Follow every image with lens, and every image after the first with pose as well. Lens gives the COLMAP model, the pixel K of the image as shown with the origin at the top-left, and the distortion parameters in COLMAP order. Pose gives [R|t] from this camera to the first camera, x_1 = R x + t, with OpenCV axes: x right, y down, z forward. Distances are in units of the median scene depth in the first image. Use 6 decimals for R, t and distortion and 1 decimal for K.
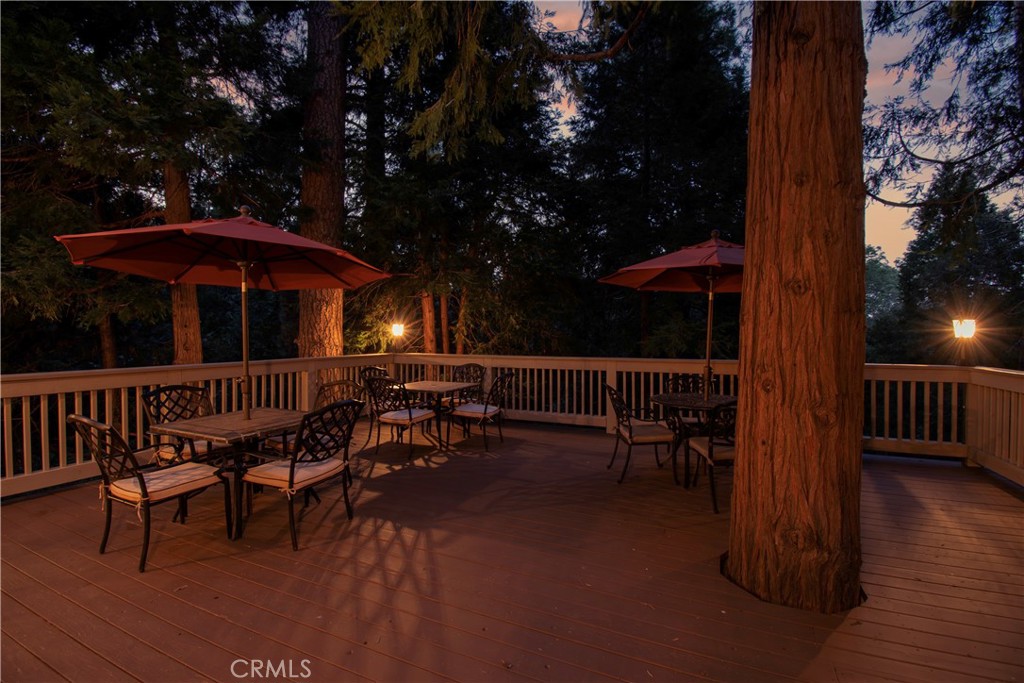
lens RADIAL K [[460.8, 0, 512.0], [0, 460.8, 341.5], [0, 0, 1]] dist [0.000494, 0.000079]
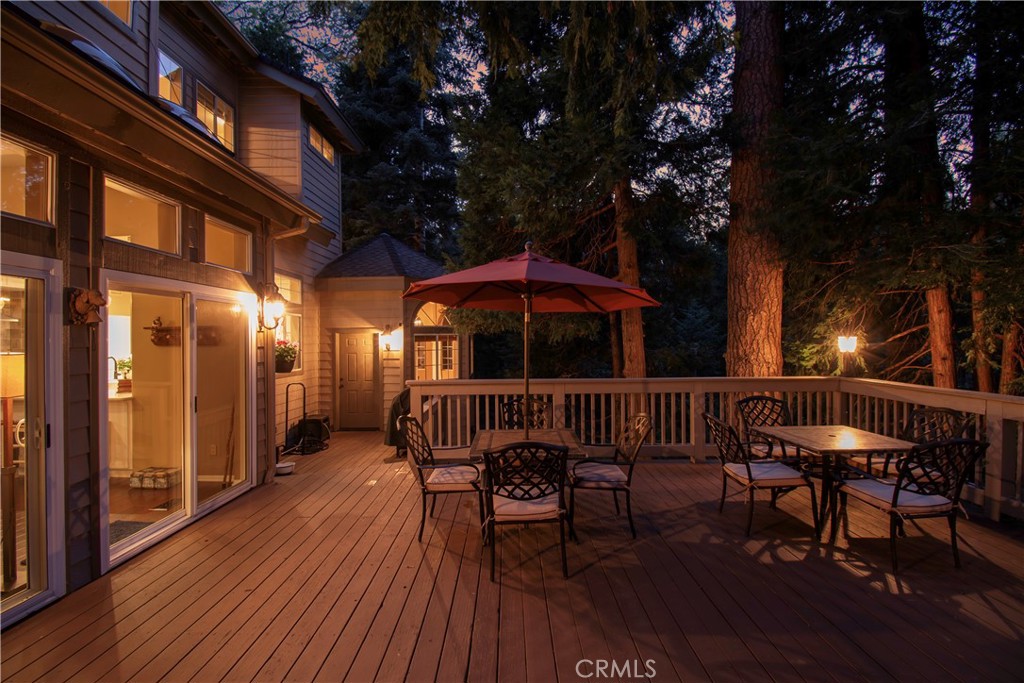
lens RADIAL K [[460.8, 0, 512.0], [0, 460.8, 341.5], [0, 0, 1]] dist [0.000494, 0.000079]
pose [[0.404311, 0.000885, -0.914621, 0.185787], [-0.004516, 0.999989, -0.001028, -0.025725], [0.914610, 0.004546, 0.404311, 0.259242]]
